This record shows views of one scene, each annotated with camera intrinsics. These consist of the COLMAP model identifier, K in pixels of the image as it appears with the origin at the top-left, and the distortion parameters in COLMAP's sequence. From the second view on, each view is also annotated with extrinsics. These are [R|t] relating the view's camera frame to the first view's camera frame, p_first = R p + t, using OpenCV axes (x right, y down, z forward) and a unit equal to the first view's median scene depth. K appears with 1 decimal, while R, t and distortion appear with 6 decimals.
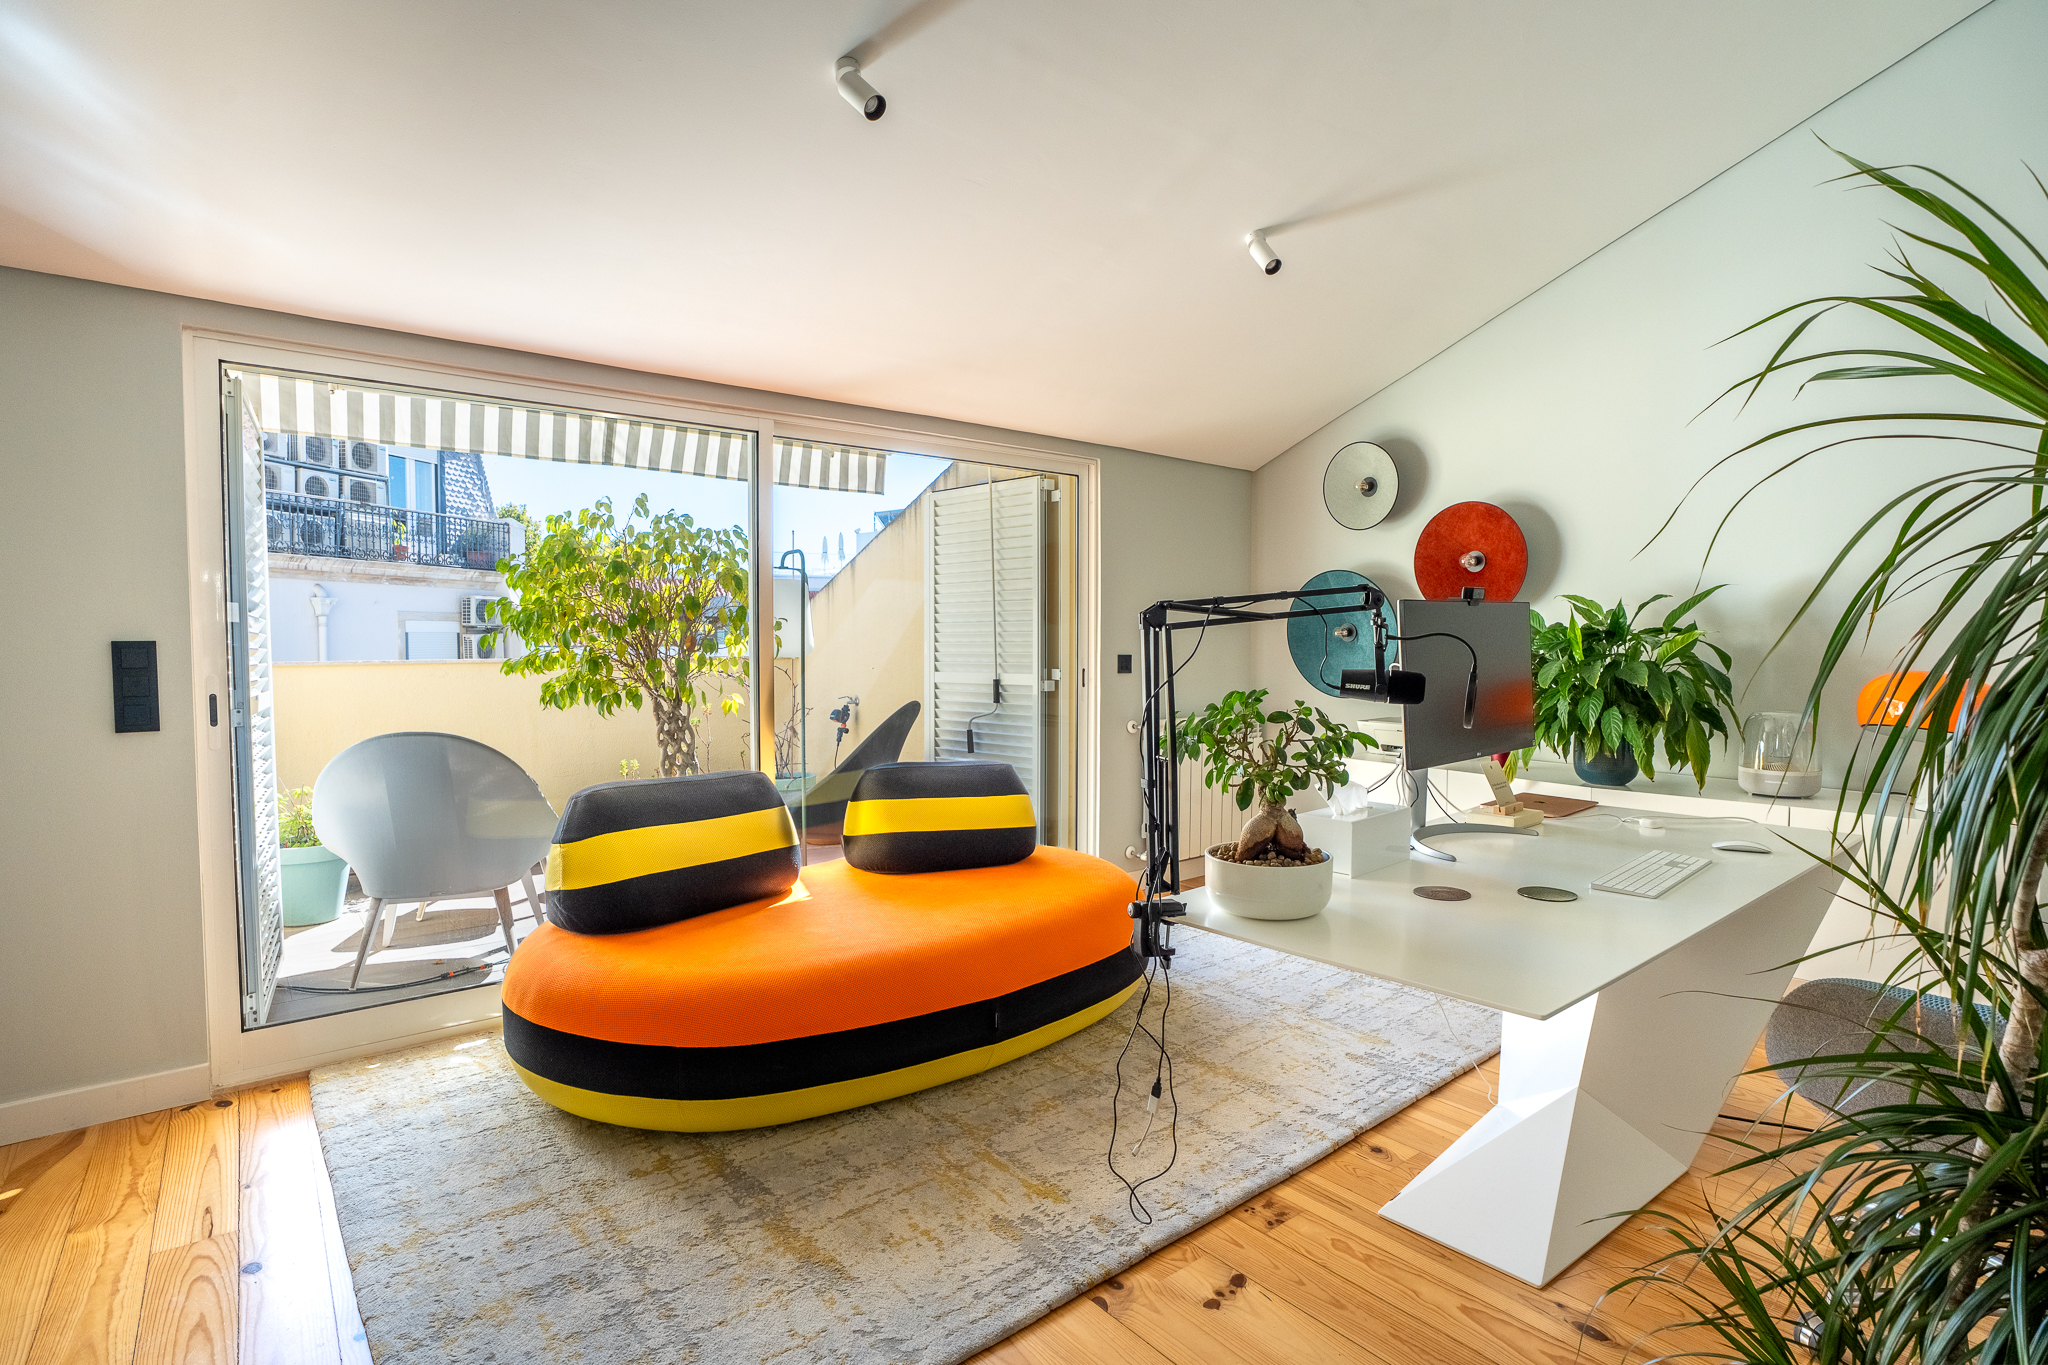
lens RADIAL K [[1011.5, 0, 1024.0], [0, 1011.5, 682.5], [0, 0, 1]] dist [0.000231, 0.000033]
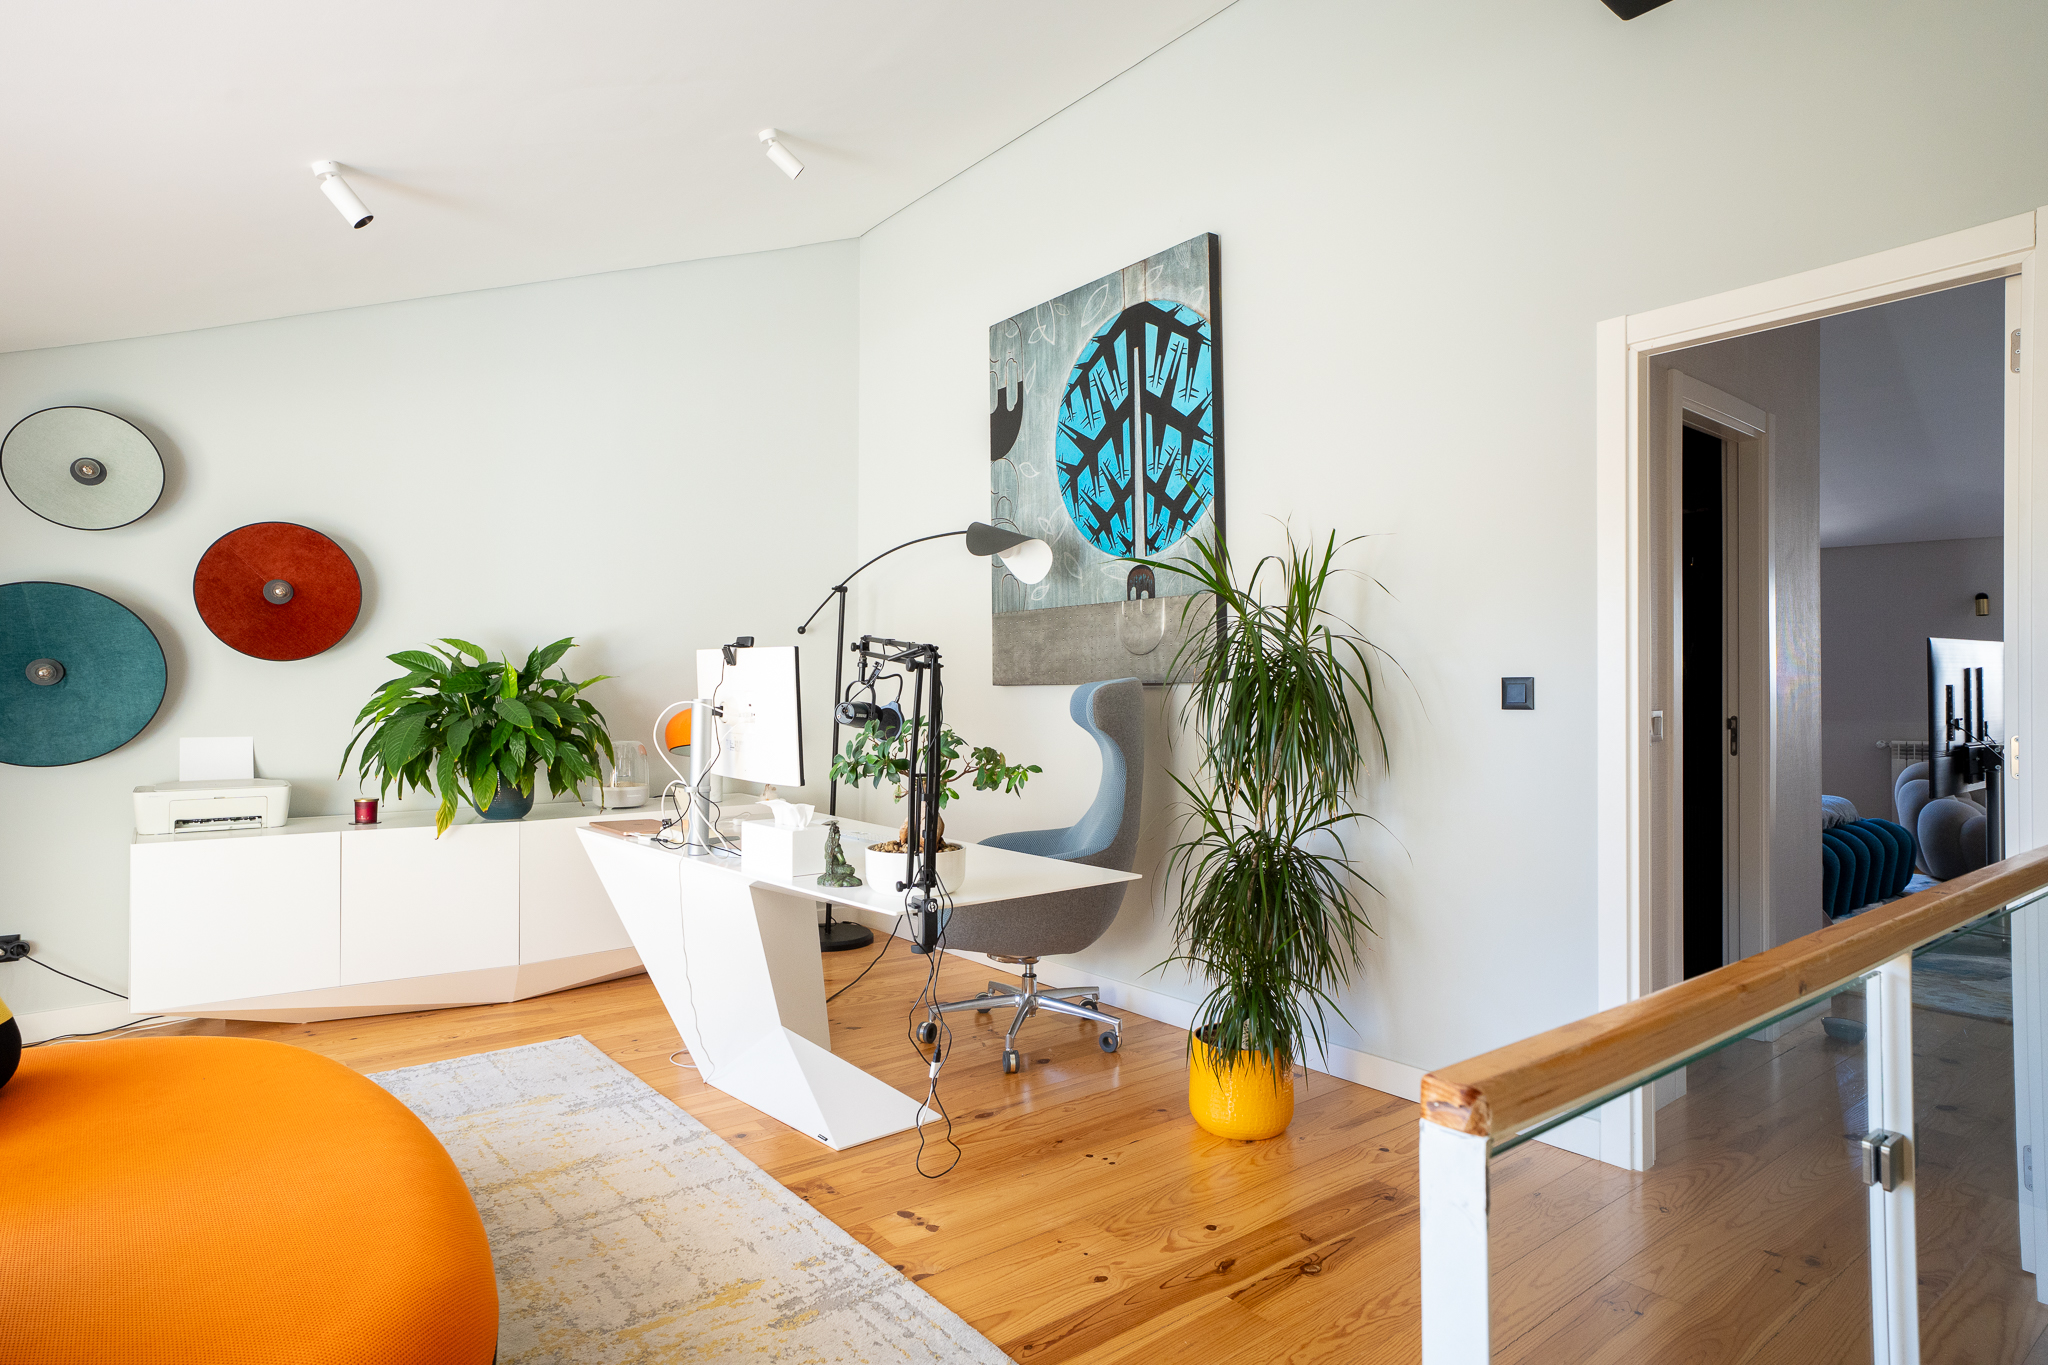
lens RADIAL K [[1135.4, 0, 1024.0], [0, 1135.4, 682.5], [0, 0, 1]] dist [-0.062516, 0.053166]
pose [[0.020964, 0.002705, 0.999777, -0.918273], [0.046424, 0.998915, -0.003676, -0.017243], [-0.998702, 0.046491, 0.020815, 0.670628]]
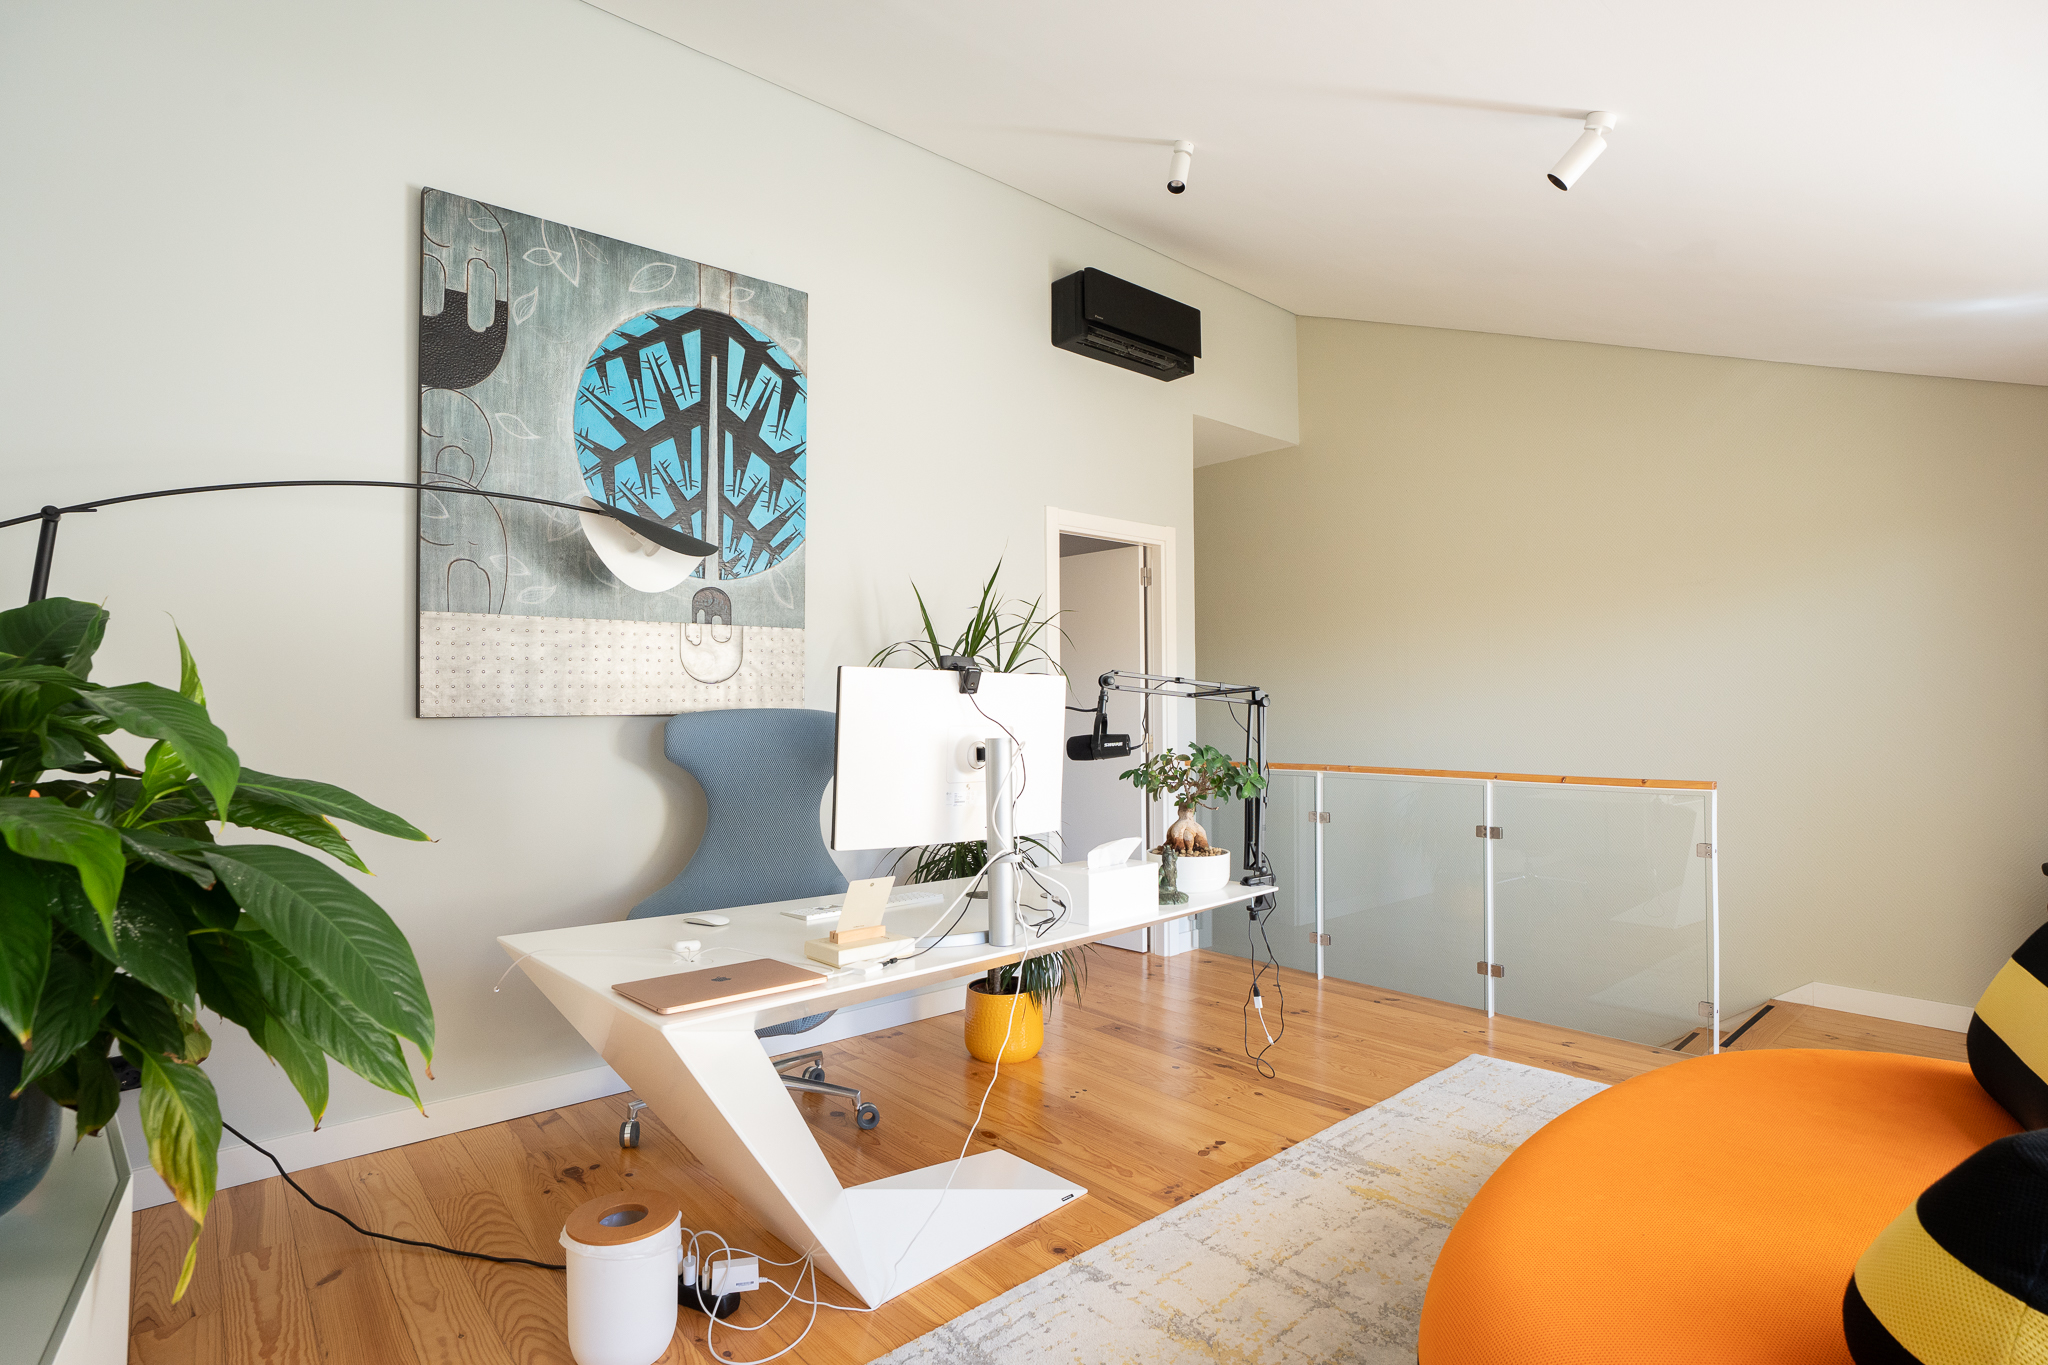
lens RADIAL K [[1042.8, 0, 1024.0], [0, 1042.8, 682.5], [0, 0, 1]] dist [-0.043971, 0.000044]
pose [[-0.998953, 0.002259, -0.045703, 0.442579], [0.001351, 0.999802, 0.019878, -0.088269], [0.045739, 0.019795, -0.998757, 2.030207]]
